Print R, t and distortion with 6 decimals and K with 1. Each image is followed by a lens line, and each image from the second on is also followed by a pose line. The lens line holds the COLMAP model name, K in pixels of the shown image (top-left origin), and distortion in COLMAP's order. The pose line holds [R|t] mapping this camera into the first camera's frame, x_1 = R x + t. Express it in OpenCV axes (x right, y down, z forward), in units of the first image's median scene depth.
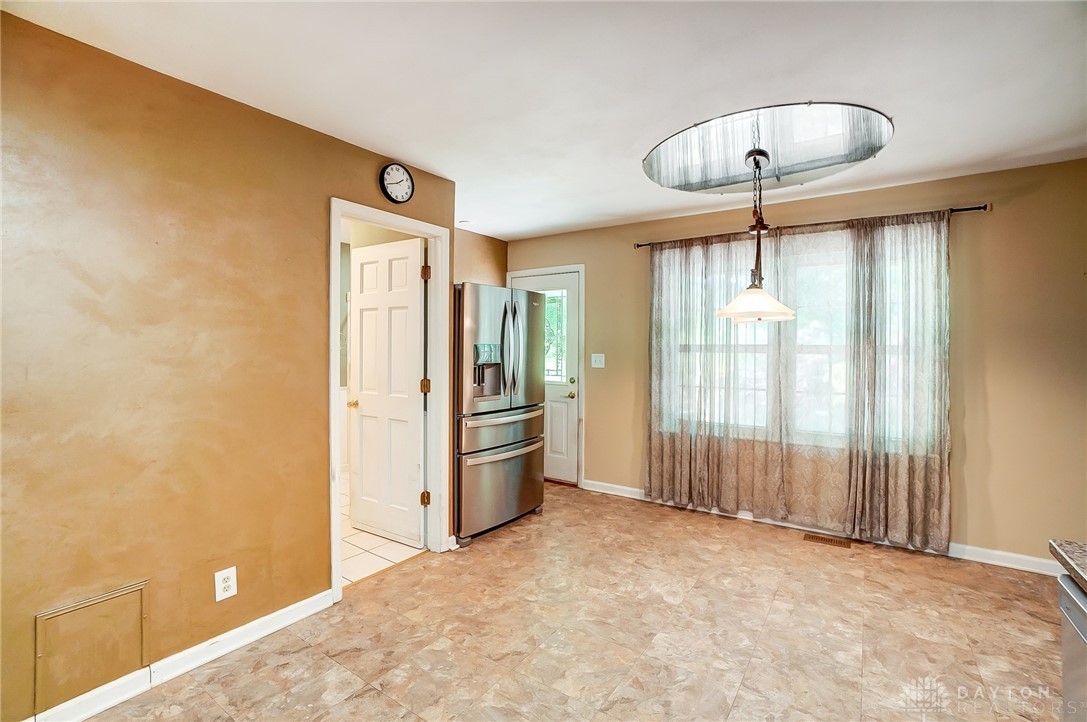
lens RADIAL K [[489.1, 0, 538.0], [0, 489.1, 349.3], [0, 0, 1]] dist [-0.025522, 0.003794]
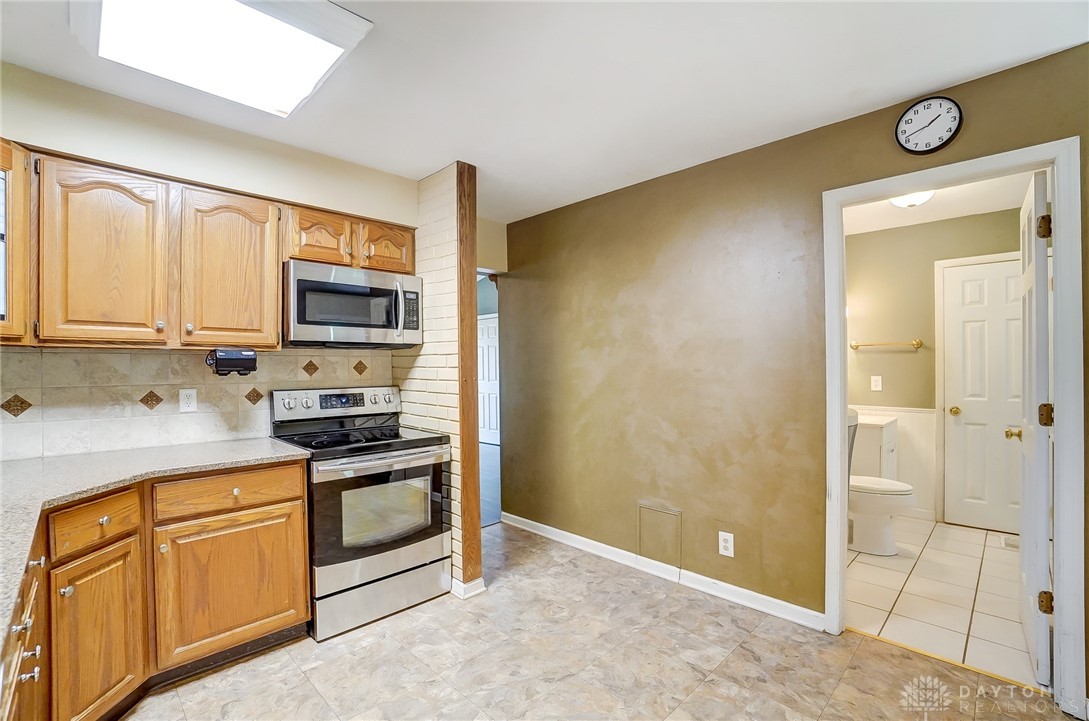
lens RADIAL K [[490.0, 0, 543.3], [0, 490.0, 365.8], [0, 0, 1]] dist [-0.025522, 0.003794]
pose [[-0.177443, -0.003081, -0.984126, 0.645402], [0.003670, 0.999986, -0.003792, 0.021275], [0.984124, -0.004285, -0.177430, 0.704888]]
